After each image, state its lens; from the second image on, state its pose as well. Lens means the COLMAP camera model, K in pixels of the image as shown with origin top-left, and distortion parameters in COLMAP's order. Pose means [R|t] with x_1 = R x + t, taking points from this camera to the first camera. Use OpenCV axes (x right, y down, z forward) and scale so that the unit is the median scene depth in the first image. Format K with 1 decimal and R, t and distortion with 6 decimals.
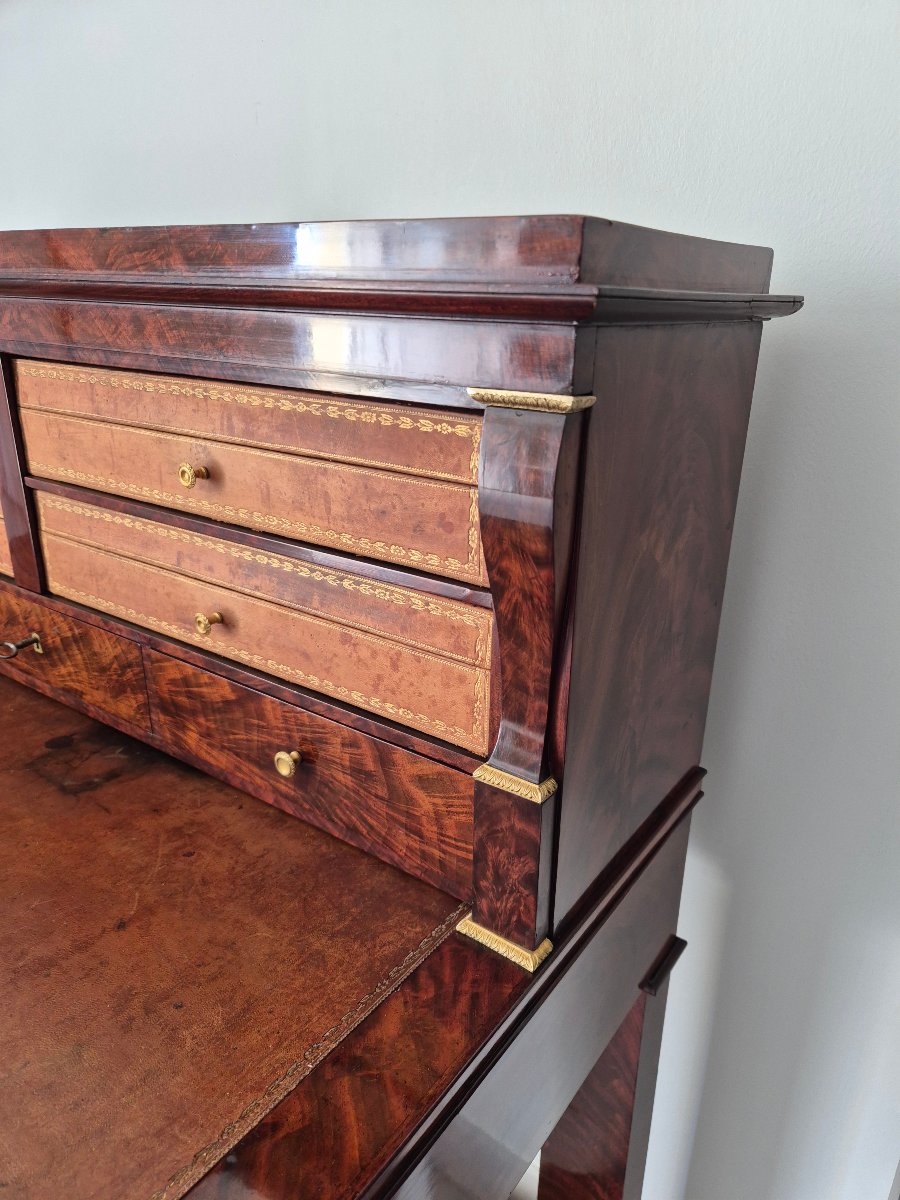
lens RADIAL K [[828.7, 0, 481.9], [0, 828.7, 607.2], [0, 0, 1]] dist [0.003229, -0.031711]
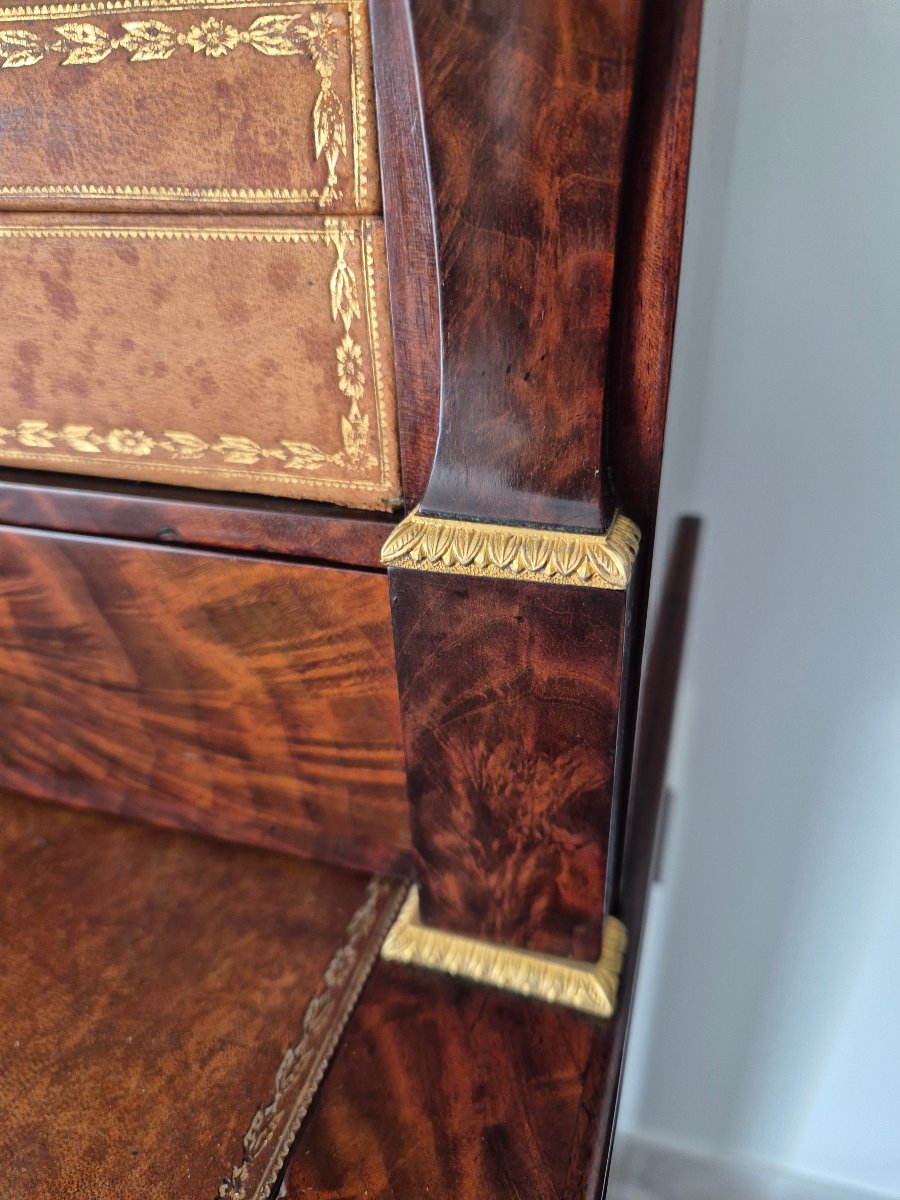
lens RADIAL K [[828.7, 0, 481.9], [0, 828.7, 607.2], [0, 0, 1]] dist [0.003229, -0.031711]
pose [[0.945486, -0.198879, 0.257882, -0.057025], [0.149449, 0.968536, 0.199003, 0.152783], [-0.289346, -0.149614, 0.945460, 0.633397]]
